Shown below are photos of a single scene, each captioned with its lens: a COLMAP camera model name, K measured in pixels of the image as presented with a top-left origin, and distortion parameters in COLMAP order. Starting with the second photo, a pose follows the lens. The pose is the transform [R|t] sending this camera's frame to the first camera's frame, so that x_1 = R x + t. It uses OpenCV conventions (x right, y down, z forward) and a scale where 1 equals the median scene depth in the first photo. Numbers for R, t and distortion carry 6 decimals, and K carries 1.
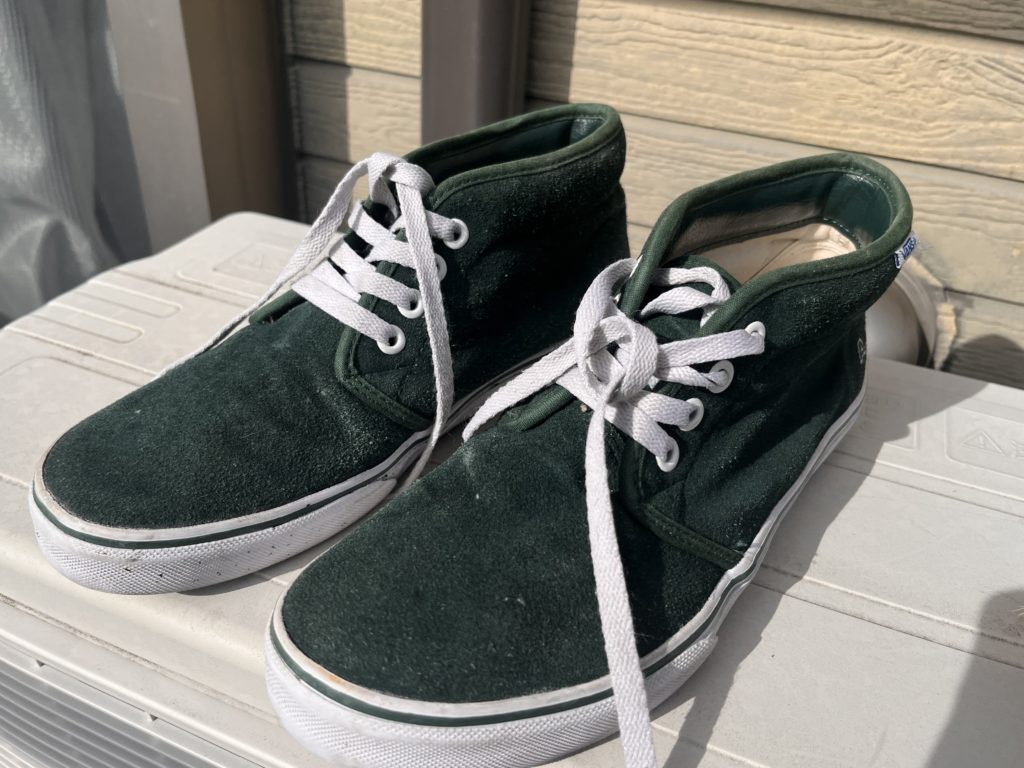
lens RADIAL K [[843.4, 0, 505.4], [0, 843.4, 380.2], [0, 0, 1]] dist [0.042752, -0.081571]
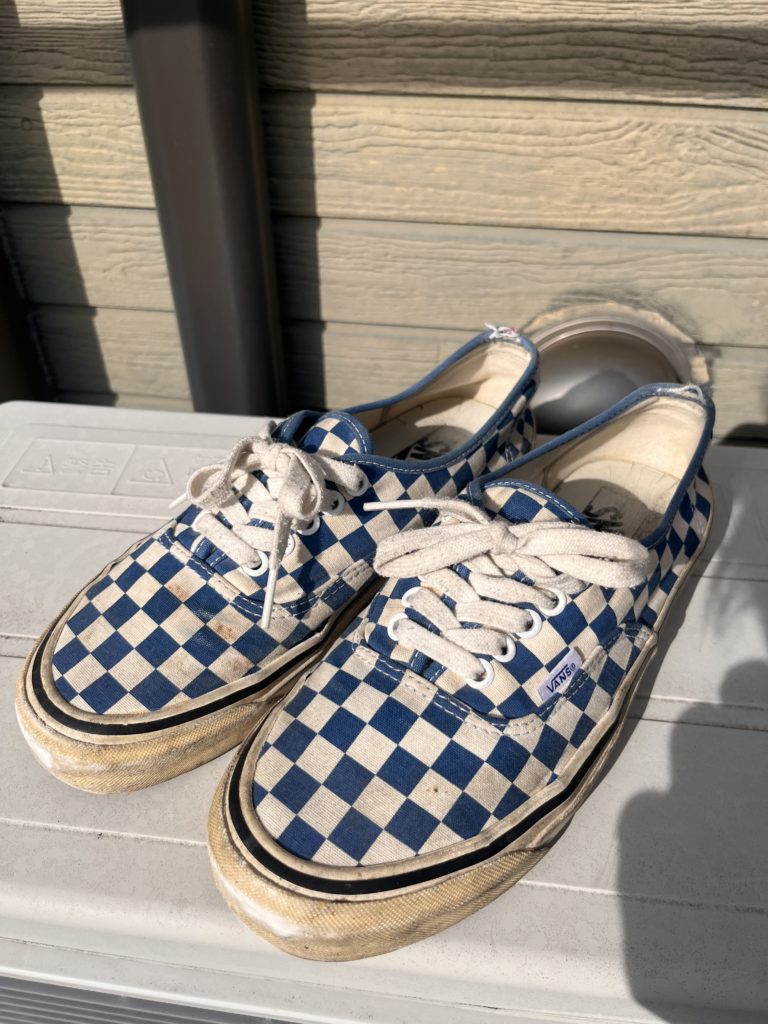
lens RADIAL K [[804.5, 0, 377.2], [0, 804.5, 518.5], [0, 0, 1]] dist [0.039961, -0.078445]
pose [[0.960748, -0.223055, 0.164952, -0.094734], [0.195374, 0.966142, 0.168517, -0.148228], [-0.196956, -0.129675, 0.971799, 0.049032]]
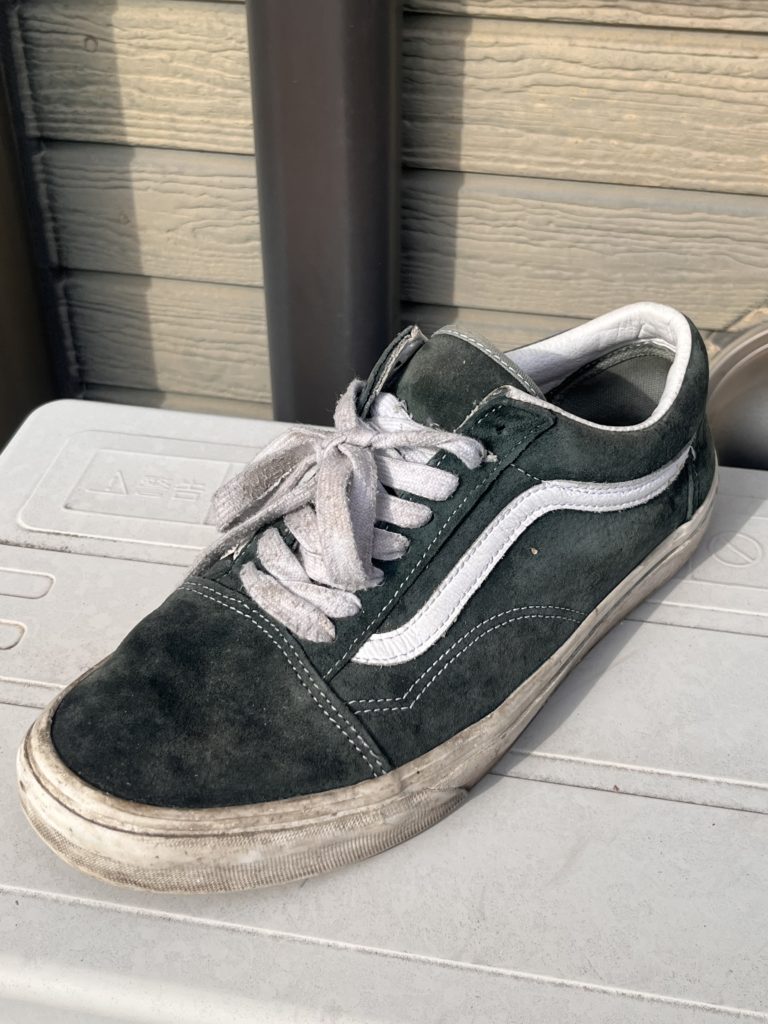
lens RADIAL K [[1275.3, 0, 373.7], [0, 1275.3, 516.9], [0, 0, 1]] dist [0.001178, 0.000000]
pose [[0.976817, -0.172323, 0.127018, -0.204315], [0.159855, 0.981791, 0.102632, -0.173370], [-0.142391, -0.079948, 0.986576, -0.108147]]
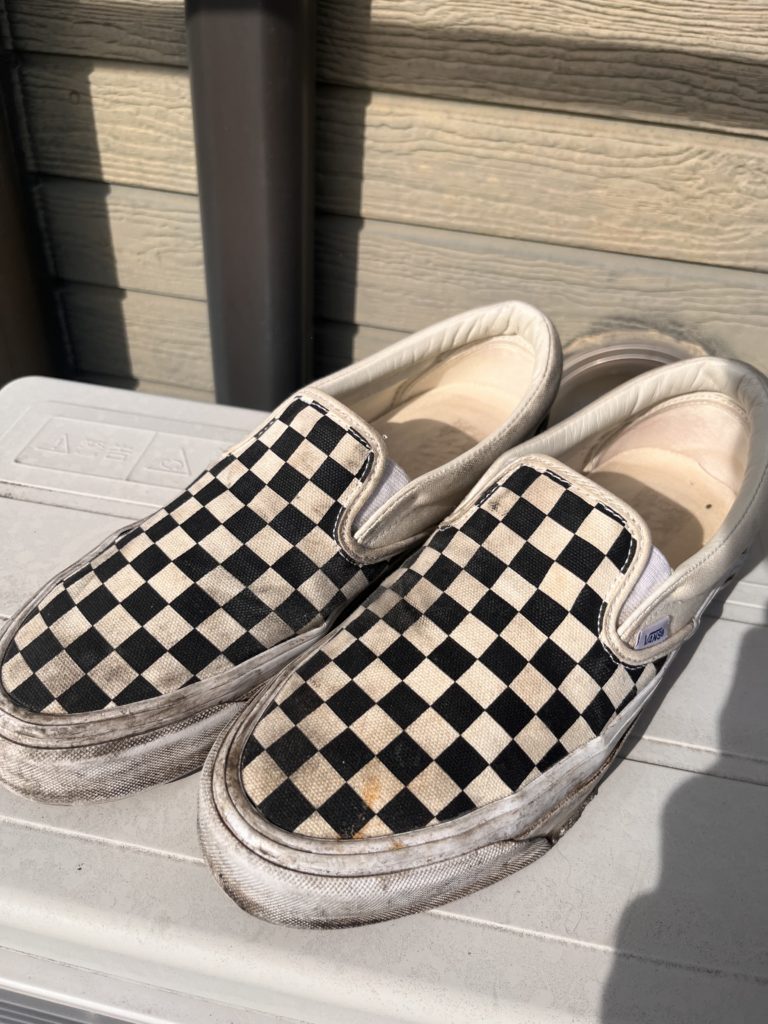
lens RADIAL K [[804.5, 0, 378.1], [0, 804.5, 514.9], [0, 0, 1]] dist [0.039961, -0.078445]
pose [[0.977123, -0.132410, 0.166431, -0.108111], [0.108018, 0.983080, 0.147941, -0.143555], [-0.183204, -0.126579, 0.974892, 0.082036]]
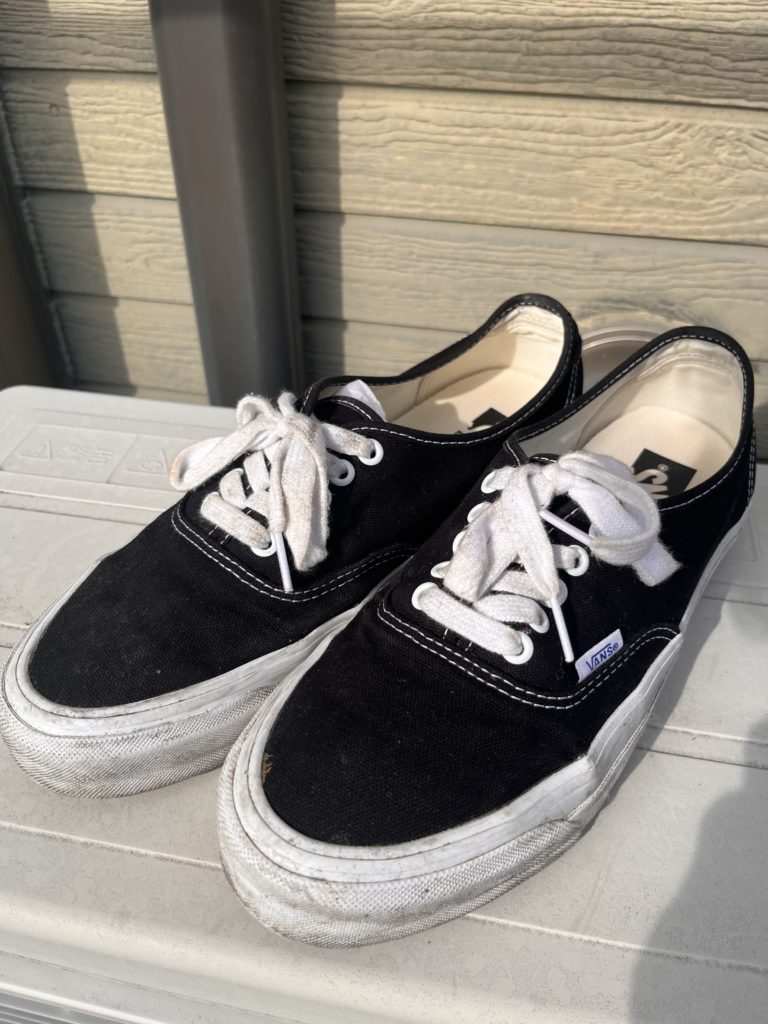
lens RADIAL K [[804.5, 0, 384.6], [0, 804.5, 514.0], [0, 0, 1]] dist [0.039961, -0.078445]
pose [[0.976923, -0.171481, 0.127341, -0.053602], [0.153838, 0.978488, 0.137460, -0.124836], [-0.148174, -0.114698, 0.982288, 0.075859]]
